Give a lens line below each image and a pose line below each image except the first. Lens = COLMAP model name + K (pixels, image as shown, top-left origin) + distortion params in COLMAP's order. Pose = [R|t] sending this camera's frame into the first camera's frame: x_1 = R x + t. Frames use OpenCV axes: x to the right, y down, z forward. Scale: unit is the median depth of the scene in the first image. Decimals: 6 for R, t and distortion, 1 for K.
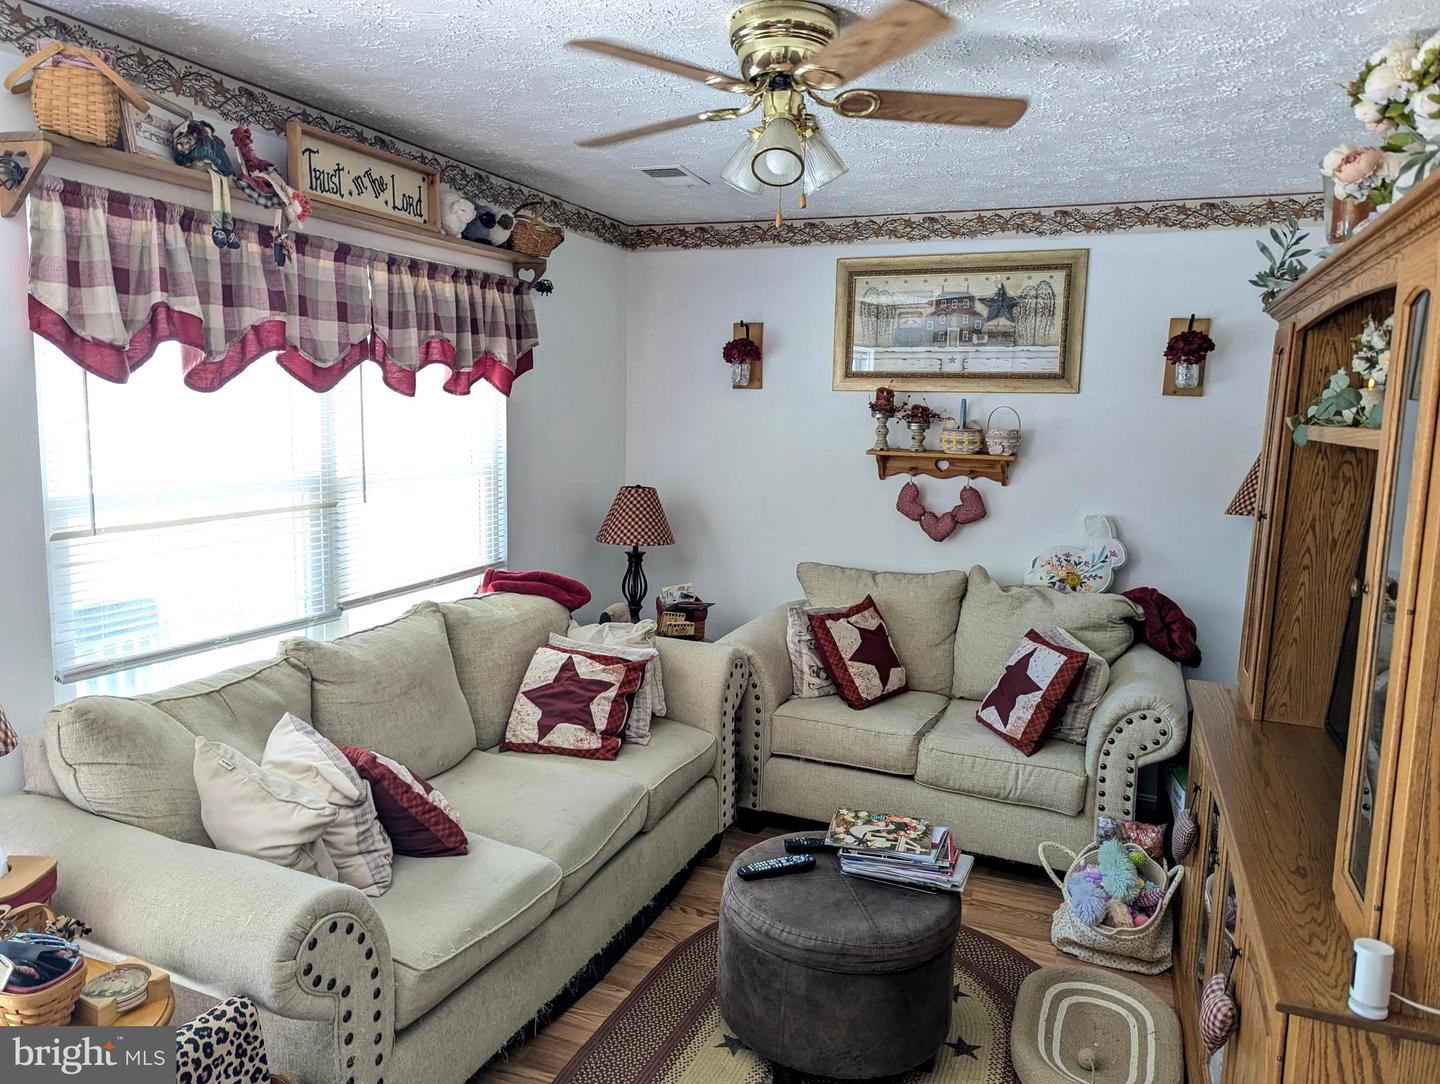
lens RADIAL K [[1014.4, 0, 718.5], [0, 1014.4, 534.5], [0, 0, 1]] dist [0.054866, -0.054597]
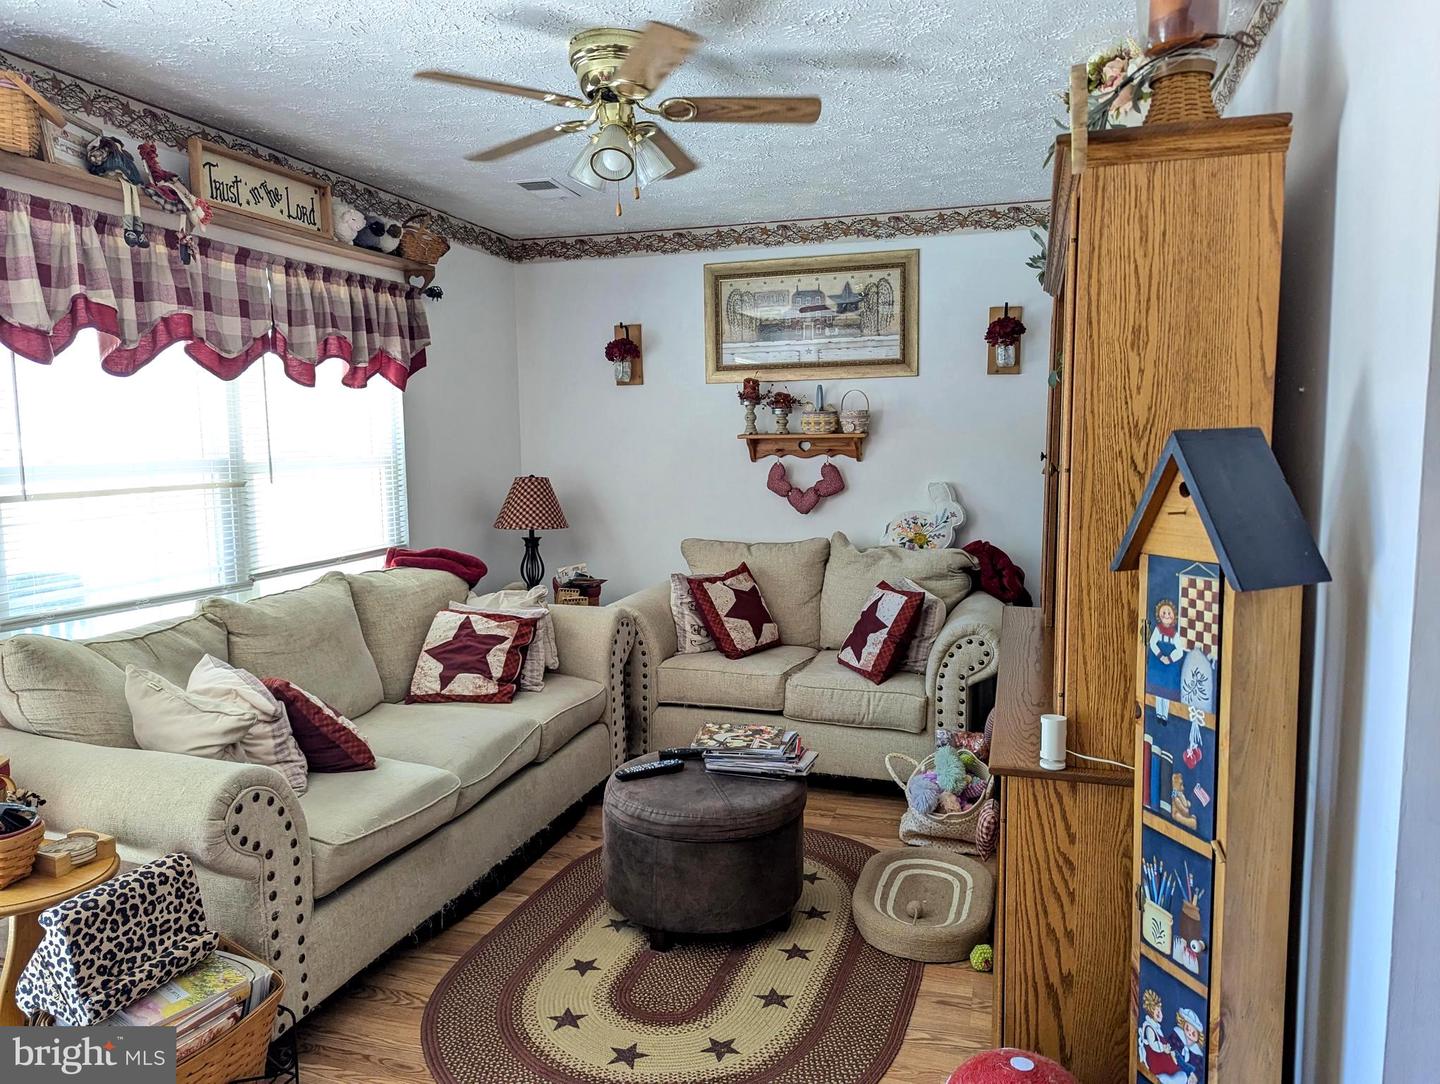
lens RADIAL K [[1014.0, 0, 720.0], [0, 1014.0, 542.0], [0, 0, 1]] dist [0.053581, -0.051666]
pose [[0.995987, -0.043000, 0.078493, 0.046772], [0.044979, 0.998709, -0.023618, 0.080852], [-0.077376, 0.027053, 0.996635, -0.137218]]
